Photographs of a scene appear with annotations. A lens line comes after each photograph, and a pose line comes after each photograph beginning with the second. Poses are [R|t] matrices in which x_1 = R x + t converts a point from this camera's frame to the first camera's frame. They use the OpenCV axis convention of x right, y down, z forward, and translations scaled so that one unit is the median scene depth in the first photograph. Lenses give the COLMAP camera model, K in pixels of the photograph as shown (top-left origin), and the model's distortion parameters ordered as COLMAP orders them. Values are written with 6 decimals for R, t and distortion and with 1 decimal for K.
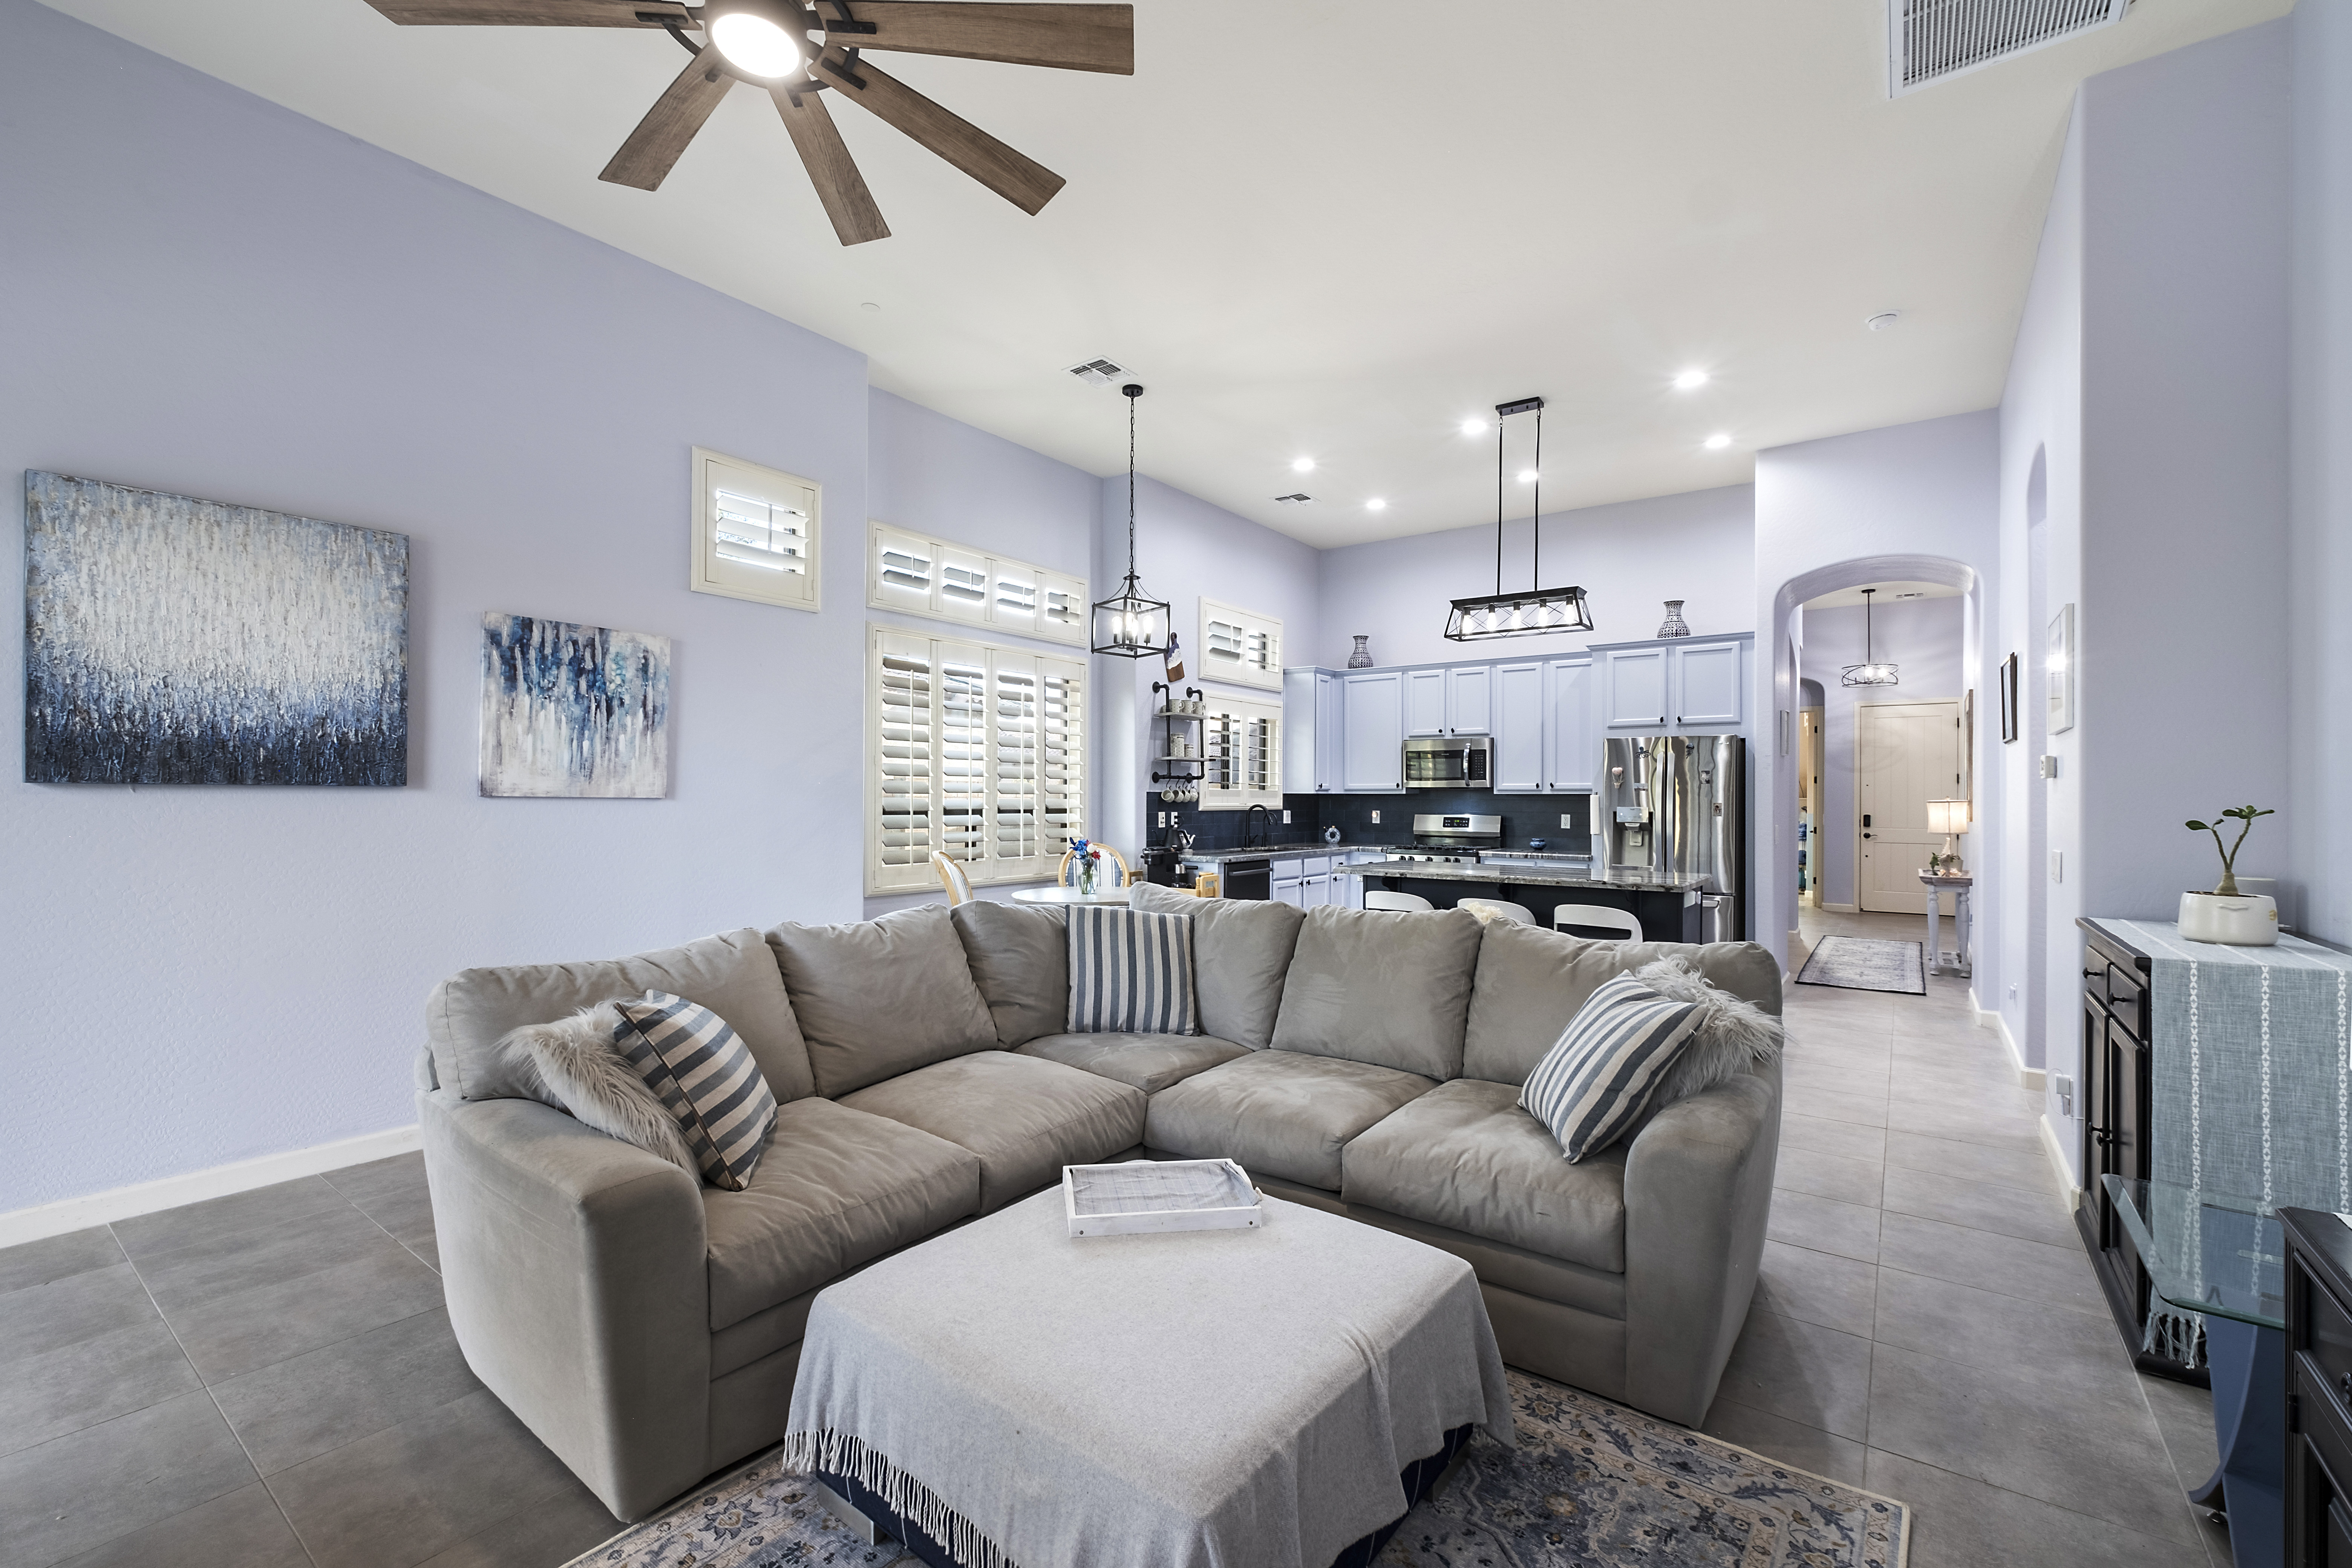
lens RADIAL K [[993.9, 0, 1180.1], [0, 993.9, 798.9], [0, 0, 1]] dist [-0.005060, 0.000013]
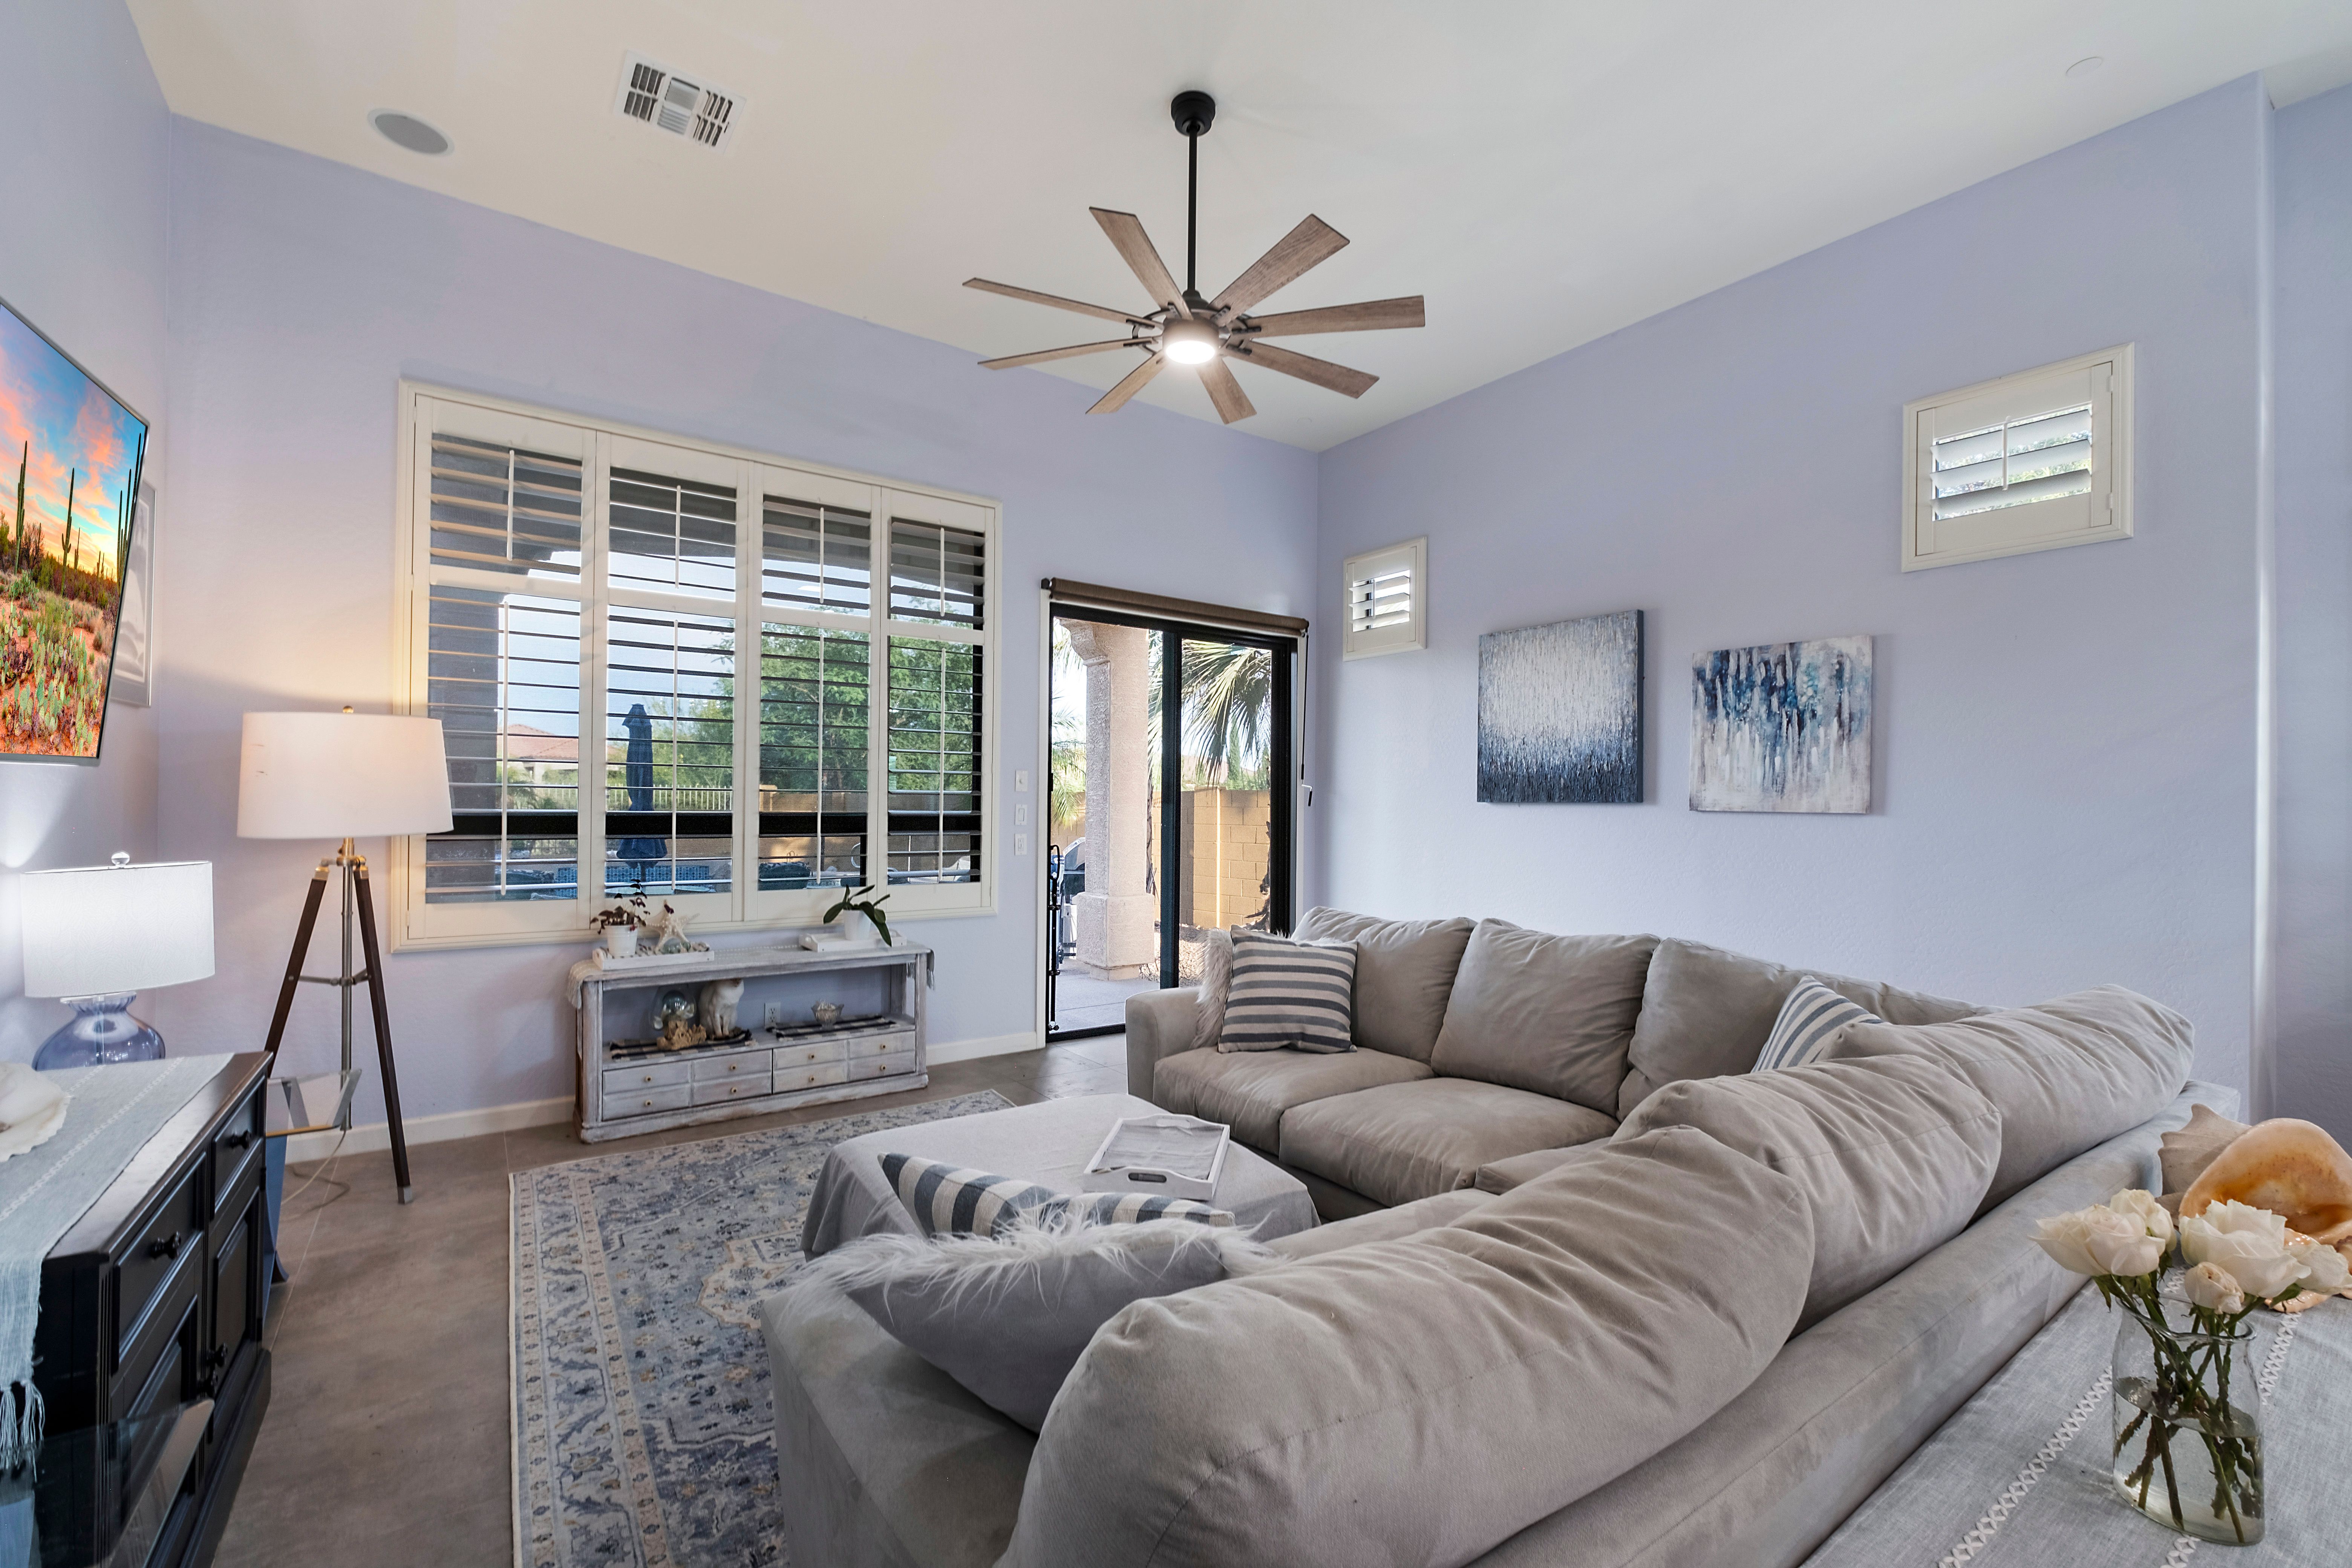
lens RADIAL K [[993.9, 0, 1180.1], [0, 993.9, 798.9], [0, 0, 1]] dist [-0.005060, 0.000013]
pose [[-0.311574, -0.014986, -0.950104, 0.330770], [-0.012510, 0.999854, -0.011668, 0.002603], [0.950140, 0.008250, -0.311716, 0.432969]]
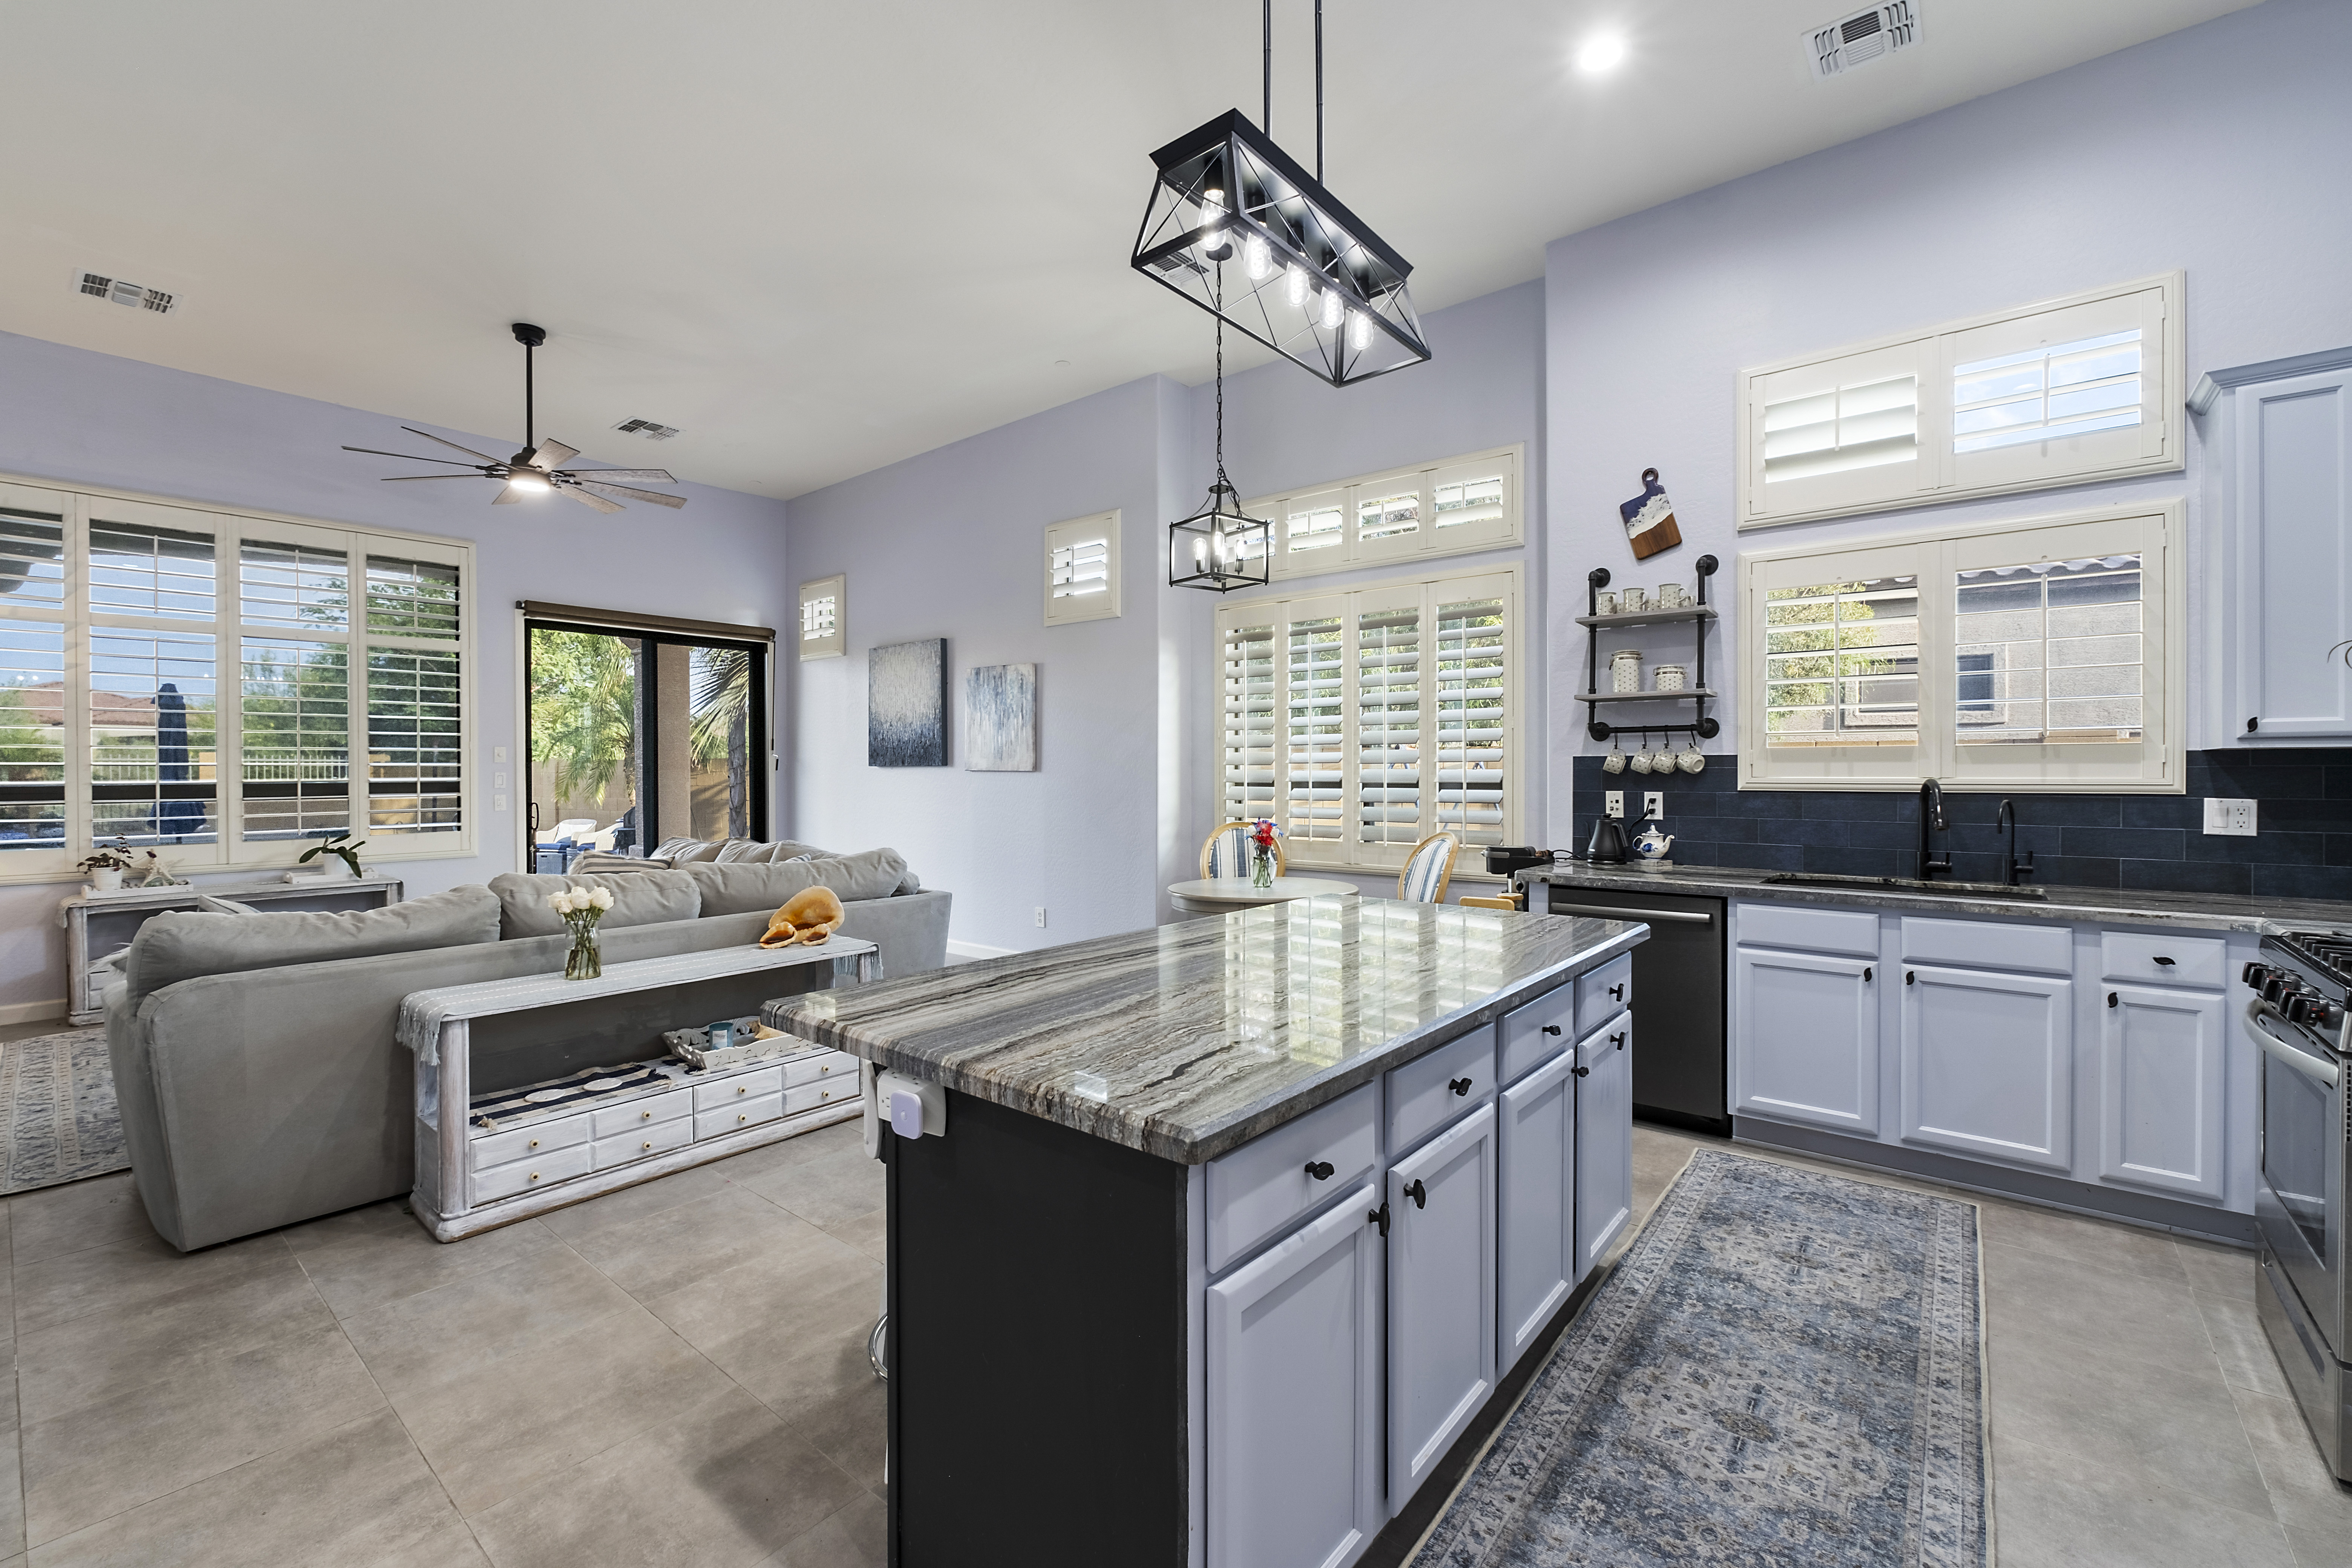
lens RADIAL K [[984.1, 0, 1181.8], [0, 984.1, 775.3], [0, 0, 1]] dist [-0.005923, 0.000801]
pose [[-0.056375, 0.001503, -0.998409, 0.593968], [0.002836, 0.999995, 0.001346, 0.002917], [0.998406, -0.002756, -0.056379, 0.820732]]
